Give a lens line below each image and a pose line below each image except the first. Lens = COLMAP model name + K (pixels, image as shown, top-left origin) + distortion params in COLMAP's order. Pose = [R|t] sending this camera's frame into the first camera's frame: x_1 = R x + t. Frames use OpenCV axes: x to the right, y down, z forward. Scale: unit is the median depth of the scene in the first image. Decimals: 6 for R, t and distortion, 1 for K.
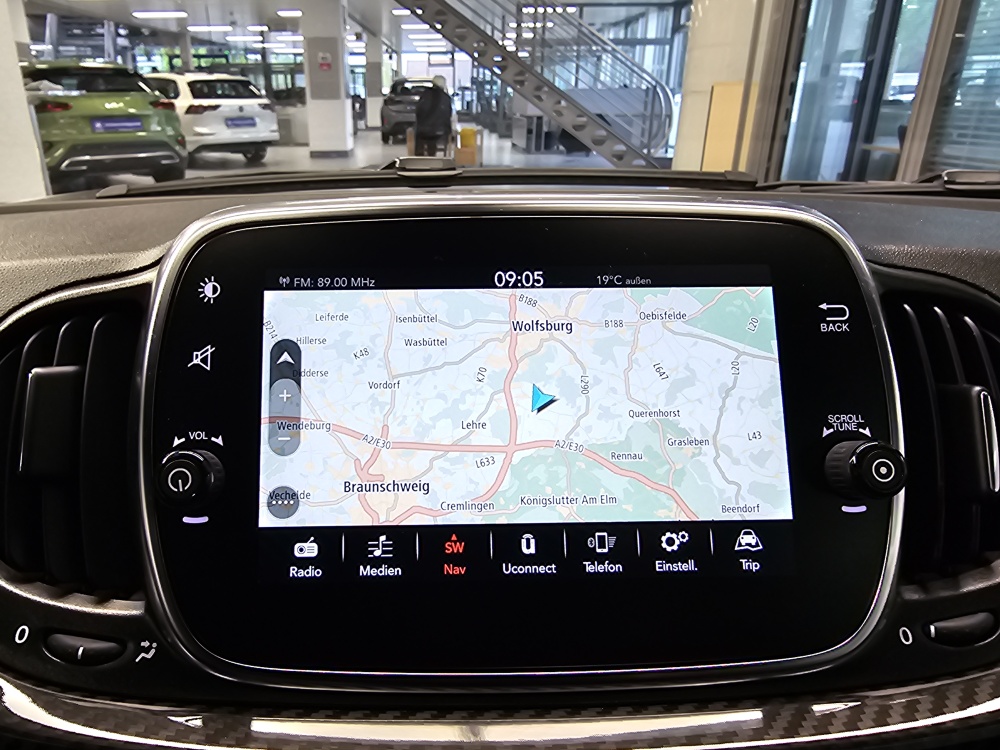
lens RADIAL K [[685.3, 0, 422.0], [0, 685.3, 370.9], [0, 0, 1]] dist [-0.000182, -0.002284]
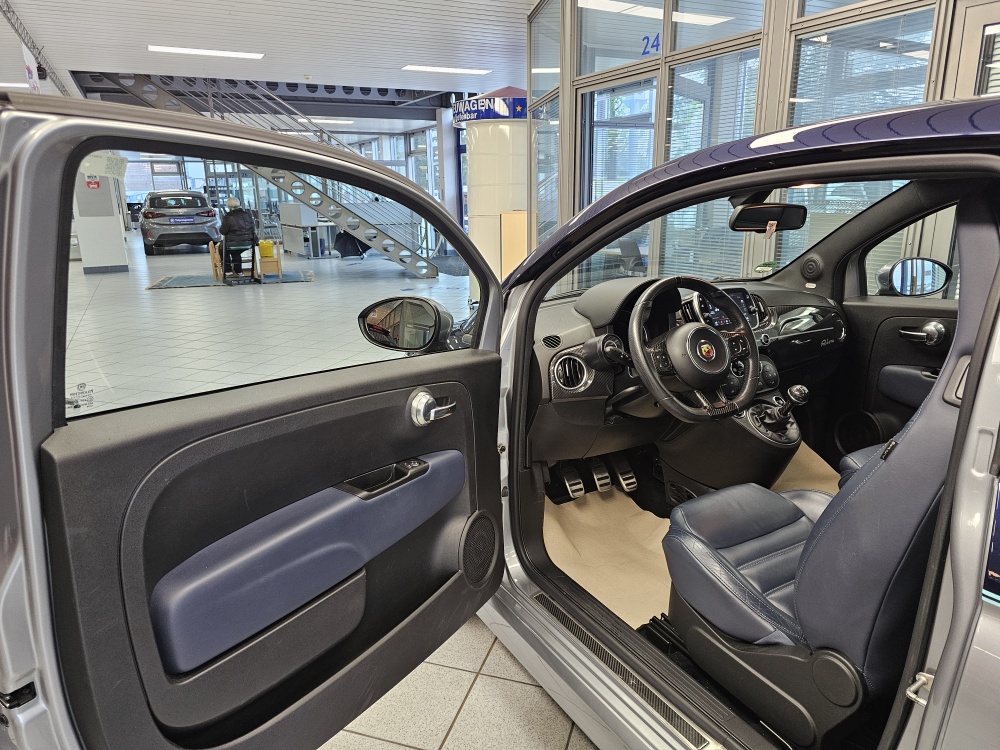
lens RADIAL K [[662.1, 0, 495.4], [0, 662.1, 358.6], [0, 0, 1]] dist [0.084735, -0.090654]
pose [[0.886069, -0.118925, 0.448038, -0.250647], [0.184529, 0.977141, -0.105569, 0.040574], [-0.425241, 0.176217, 0.887760, -0.208725]]
